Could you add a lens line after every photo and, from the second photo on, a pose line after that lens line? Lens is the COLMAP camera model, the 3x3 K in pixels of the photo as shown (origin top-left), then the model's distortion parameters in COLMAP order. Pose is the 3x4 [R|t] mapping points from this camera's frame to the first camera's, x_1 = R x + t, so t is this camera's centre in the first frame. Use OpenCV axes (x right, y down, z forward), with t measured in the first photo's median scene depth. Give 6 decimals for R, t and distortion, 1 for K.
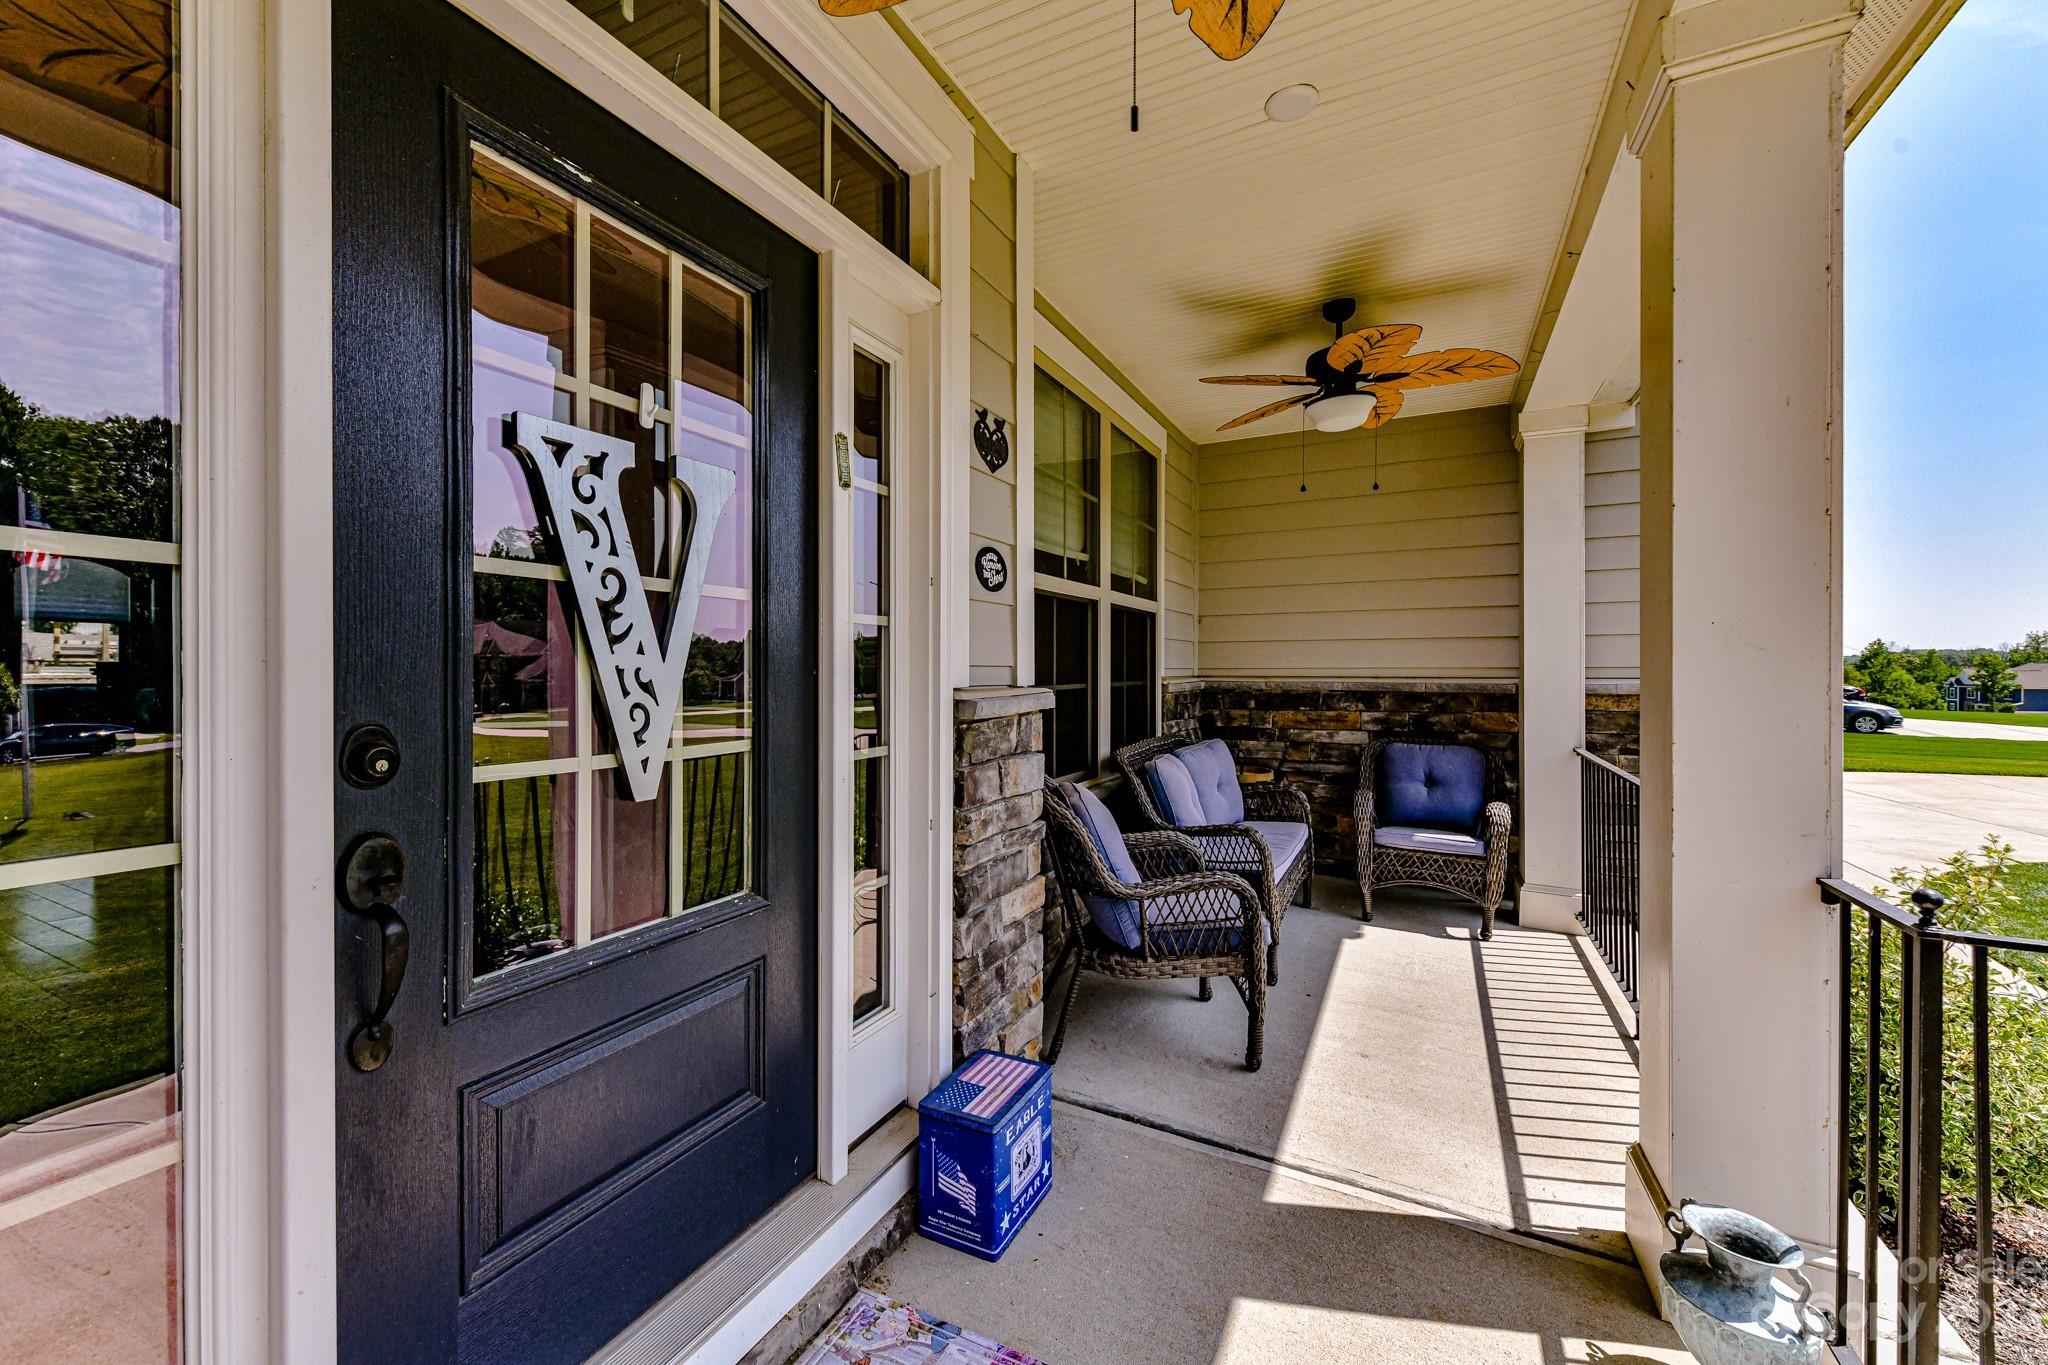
lens RADIAL K [[805.8, 0, 1025.6], [0, 805.8, 676.2], [0, 0, 1]] dist [0.007135, -0.002022]
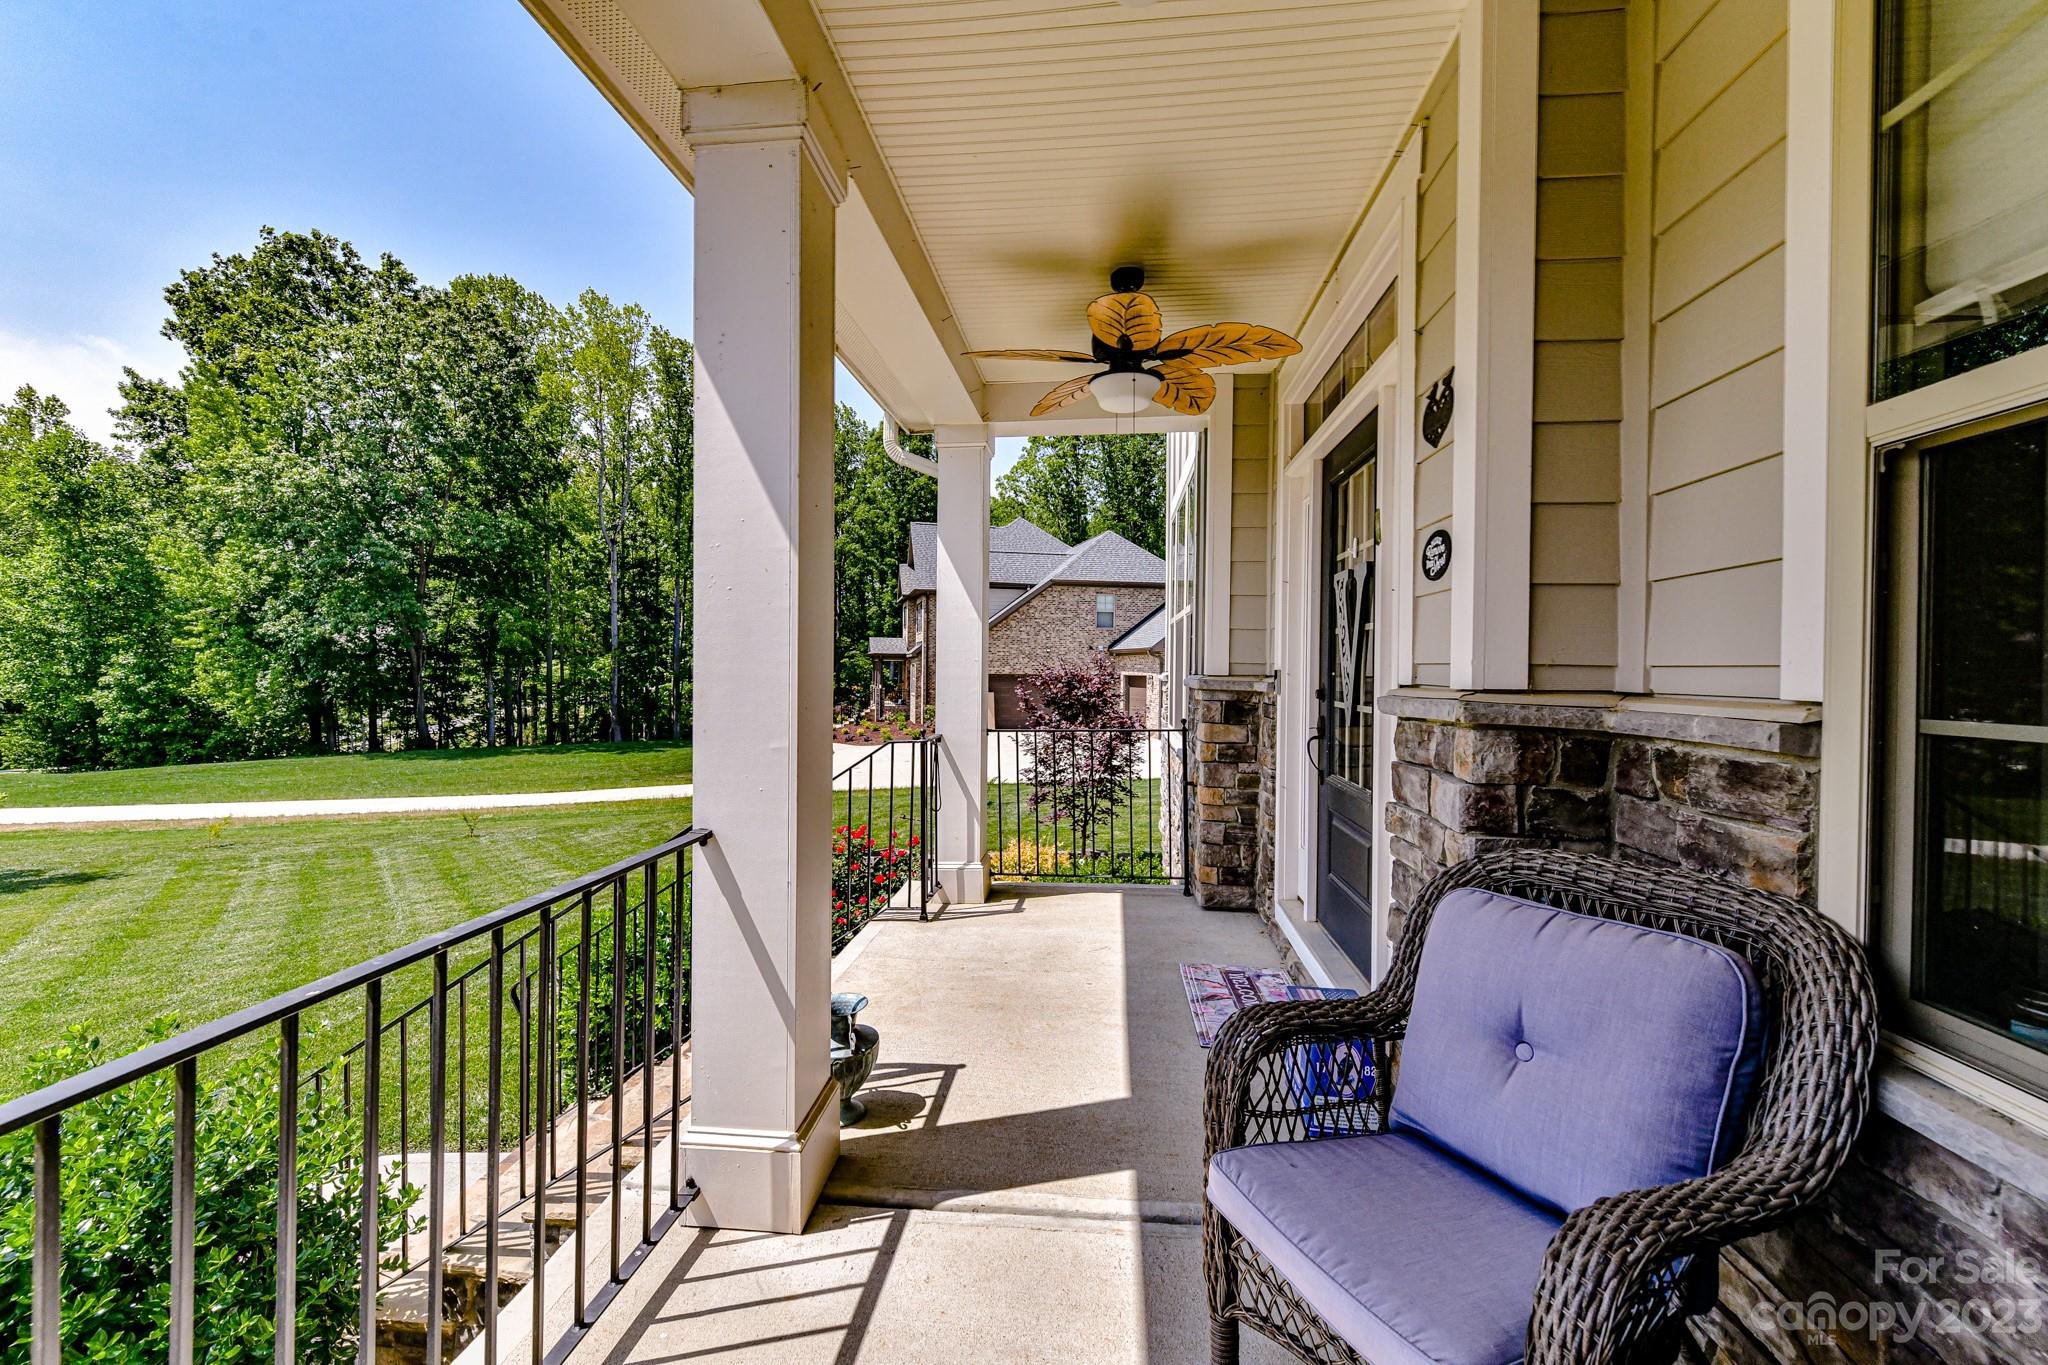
lens RADIAL K [[805.8, 0, 1026.0], [0, 805.8, 675.7], [0, 0, 1]] dist [0.007135, -0.002022]
pose [[-0.937954, -0.005190, -0.346722, 0.764601], [-0.009517, 0.999897, 0.010778, -0.004666], [0.346630, 0.013409, -0.937906, 1.854908]]
